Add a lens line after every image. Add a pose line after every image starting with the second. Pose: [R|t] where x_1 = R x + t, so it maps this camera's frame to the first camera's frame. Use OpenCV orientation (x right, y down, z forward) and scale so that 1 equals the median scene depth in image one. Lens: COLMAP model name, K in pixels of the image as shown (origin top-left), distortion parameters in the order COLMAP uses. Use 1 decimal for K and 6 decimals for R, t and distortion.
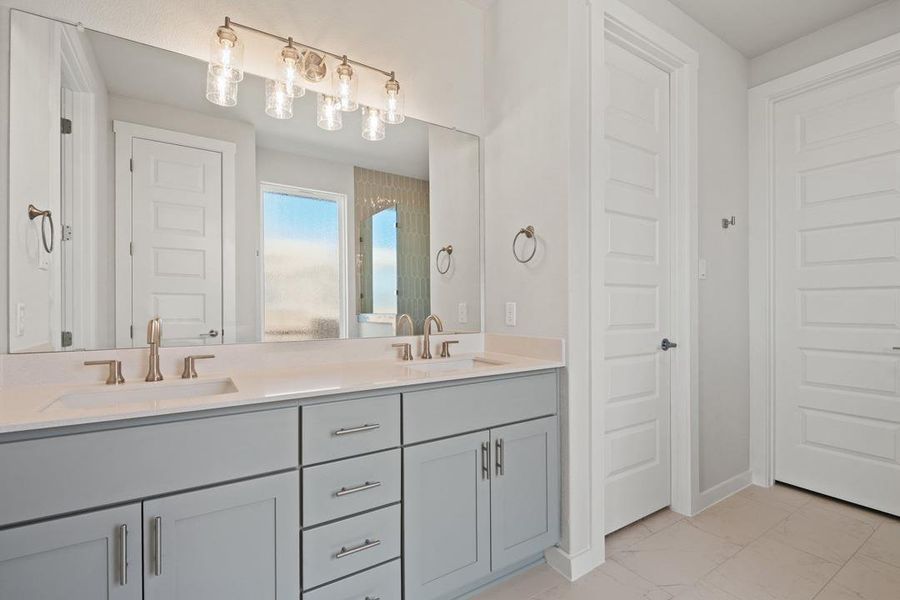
lens RADIAL K [[398.0, 0, 452.0], [0, 398.0, 304.0], [0, 0, 1]] dist [-0.001472, 0.000190]
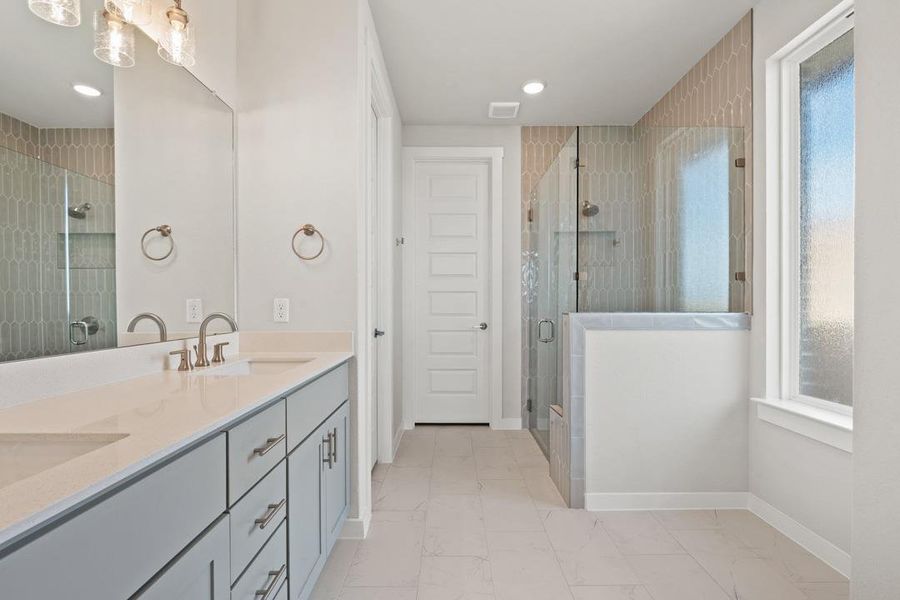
lens RADIAL K [[398.0, 0, 450.5], [0, 398.0, 297.7], [0, 0, 1]] dist [-0.001472, 0.000190]
pose [[0.555686, 0.013278, 0.831286, -0.443408], [-0.006433, 0.999911, -0.011671, 0.003095], [-0.831367, 0.001138, 0.555722, 0.118900]]
